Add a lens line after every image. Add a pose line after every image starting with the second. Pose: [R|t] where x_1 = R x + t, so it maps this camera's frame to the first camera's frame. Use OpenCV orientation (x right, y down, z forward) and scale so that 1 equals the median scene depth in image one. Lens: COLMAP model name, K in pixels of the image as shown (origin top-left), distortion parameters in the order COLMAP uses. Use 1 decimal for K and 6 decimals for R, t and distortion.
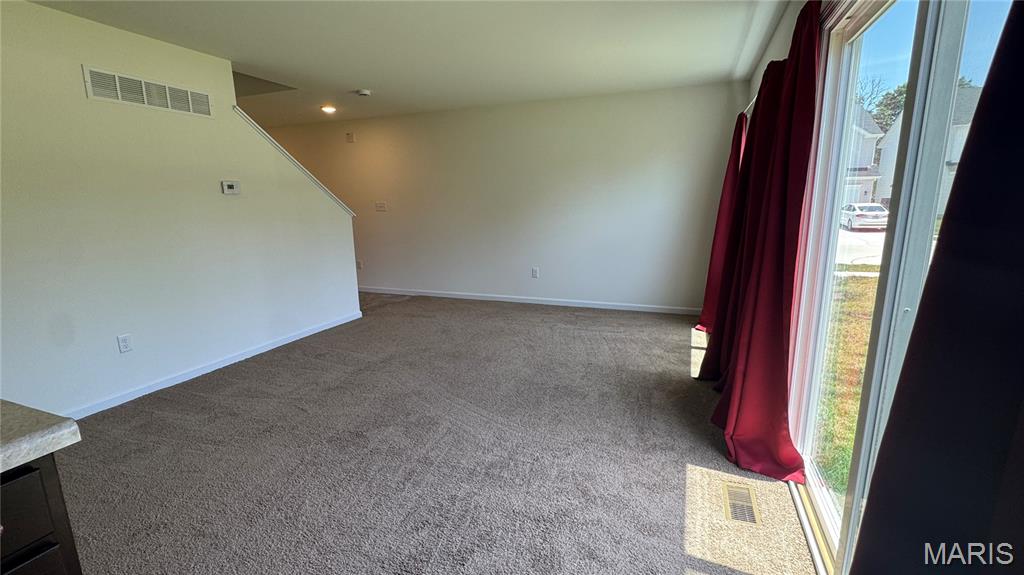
lens RADIAL K [[449.7, 0, 511.4], [0, 449.7, 288.9], [0, 0, 1]] dist [-0.001958, -0.000821]
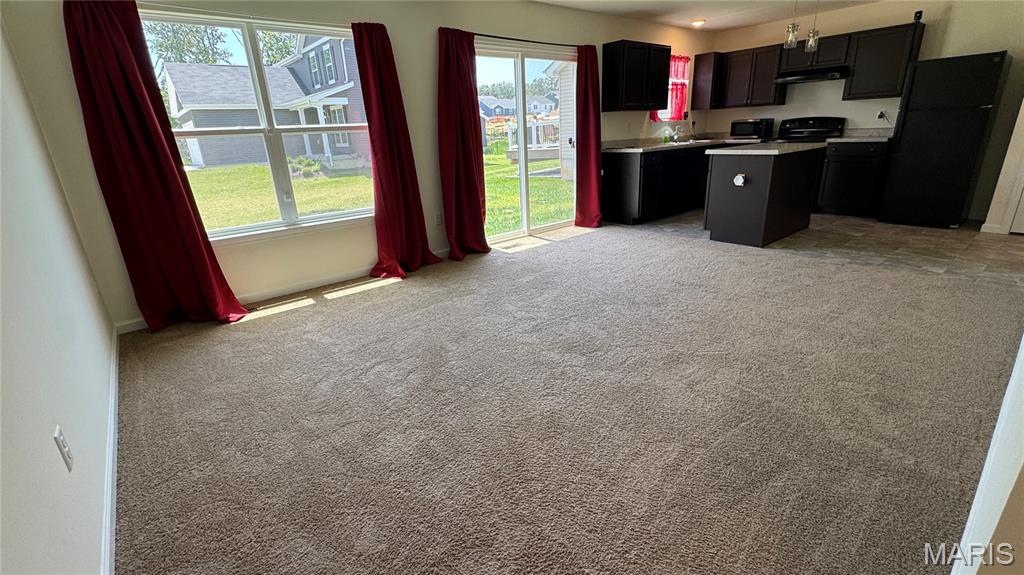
lens RADIAL K [[449.7, 0, 511.4], [0, 449.7, 288.9], [0, 0, 1]] dist [-0.001958, -0.000821]
pose [[-0.875249, -0.098040, 0.473632, -0.402739], [0.158165, 0.867389, 0.471826, -0.296269], [-0.457081, 0.487877, -0.743675, 1.685956]]
